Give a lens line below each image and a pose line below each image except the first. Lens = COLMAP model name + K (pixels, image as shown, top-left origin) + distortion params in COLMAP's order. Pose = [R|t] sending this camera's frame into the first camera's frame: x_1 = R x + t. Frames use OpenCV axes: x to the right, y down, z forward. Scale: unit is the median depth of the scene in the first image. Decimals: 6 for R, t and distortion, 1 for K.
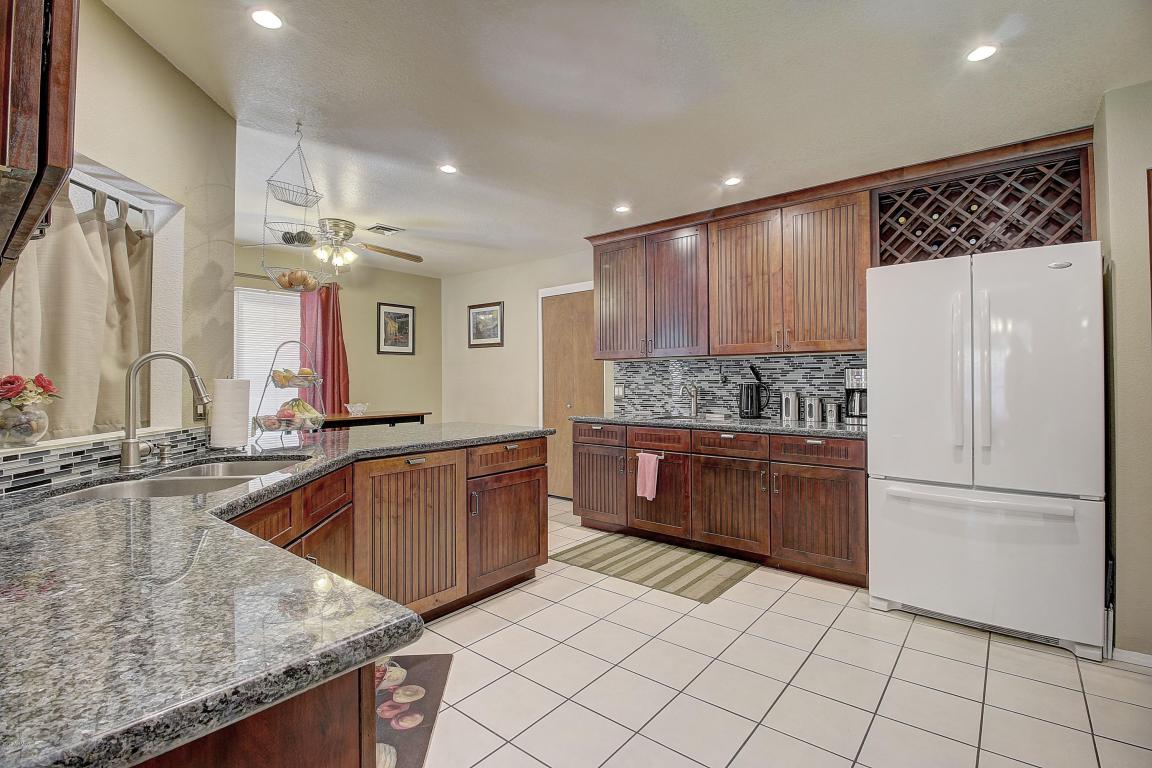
lens RADIAL K [[530.9, 0, 576.7], [0, 530.9, 376.0], [0, 0, 1]] dist [-0.011017, -0.003079]
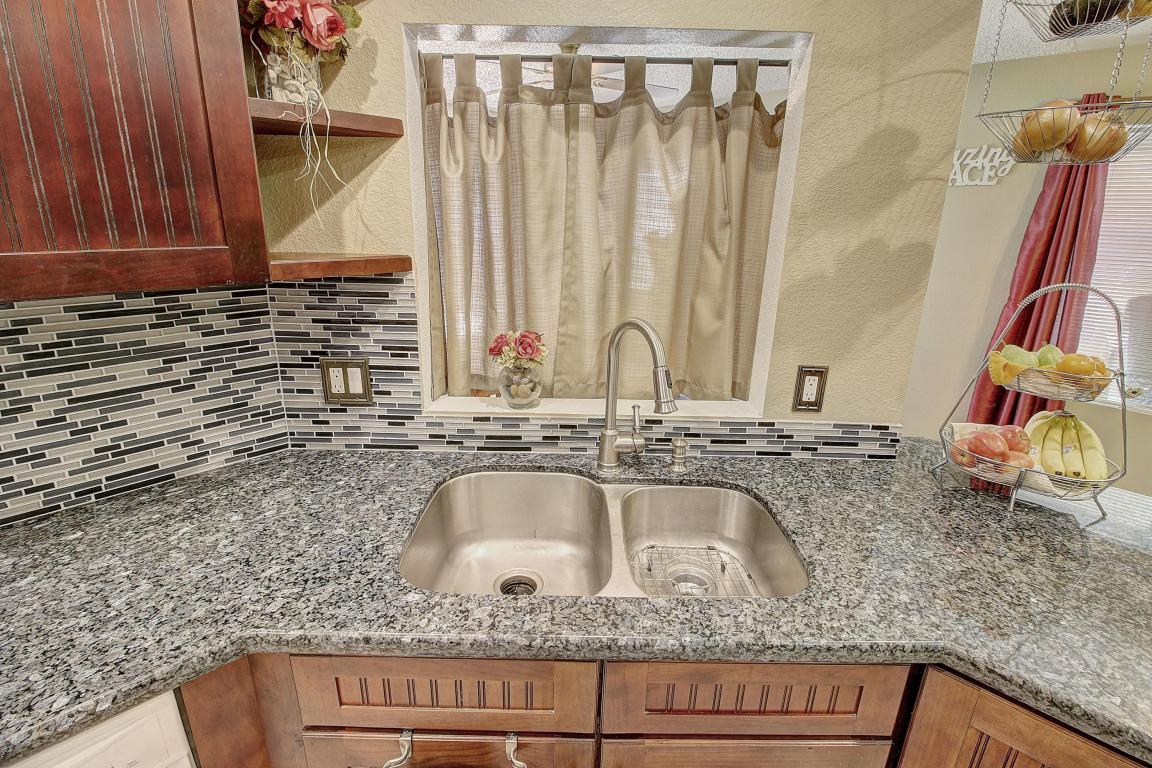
lens RADIAL K [[530.9, 0, 578.7], [0, 530.9, 379.7], [0, 0, 1]] dist [-0.011017, -0.003079]
pose [[-0.090289, 0.295816, -0.950968, -0.076116], [-0.017421, 0.954253, 0.298492, -0.096787], [0.995763, 0.043517, -0.081005, 0.562859]]
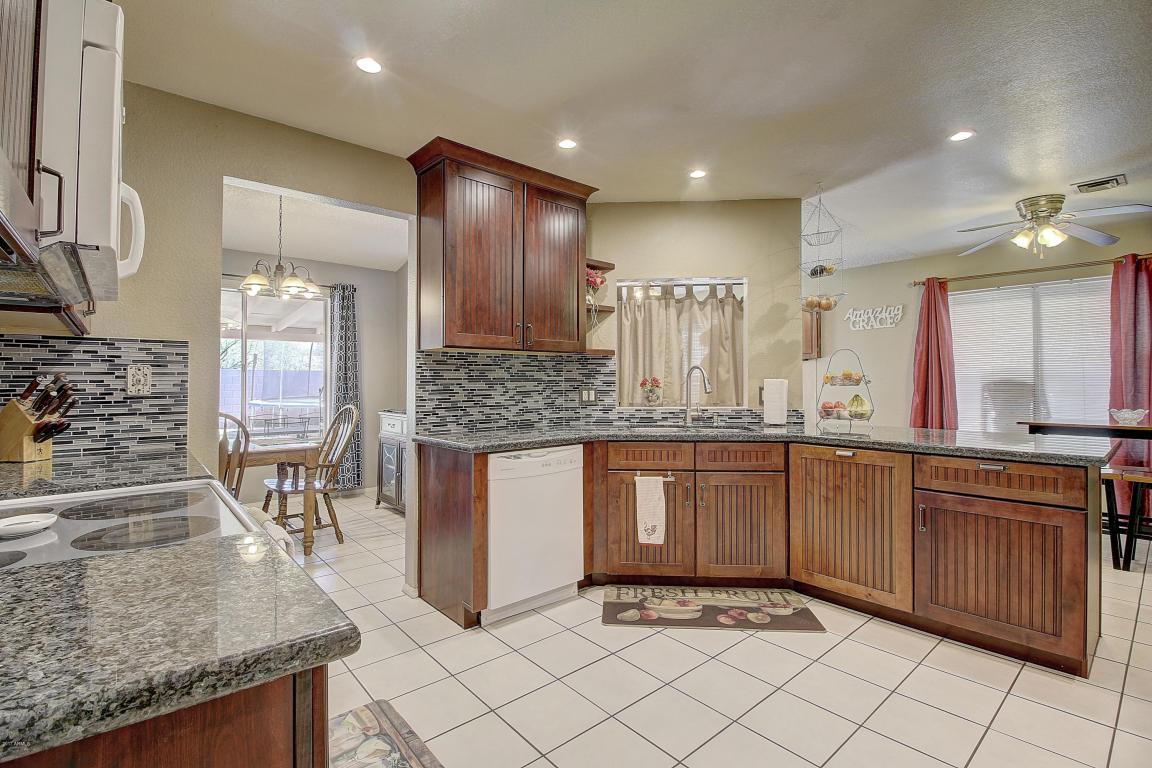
lens RADIAL K [[530.9, 0, 582.0], [0, 530.9, 380.3], [0, 0, 1]] dist [-0.011017, -0.003079]
pose [[-0.158461, 0.001977, -0.987363, 0.693539], [0.008613, 0.999963, 0.000619, 0.002108], [0.987328, -0.008406, -0.158472, 0.510126]]
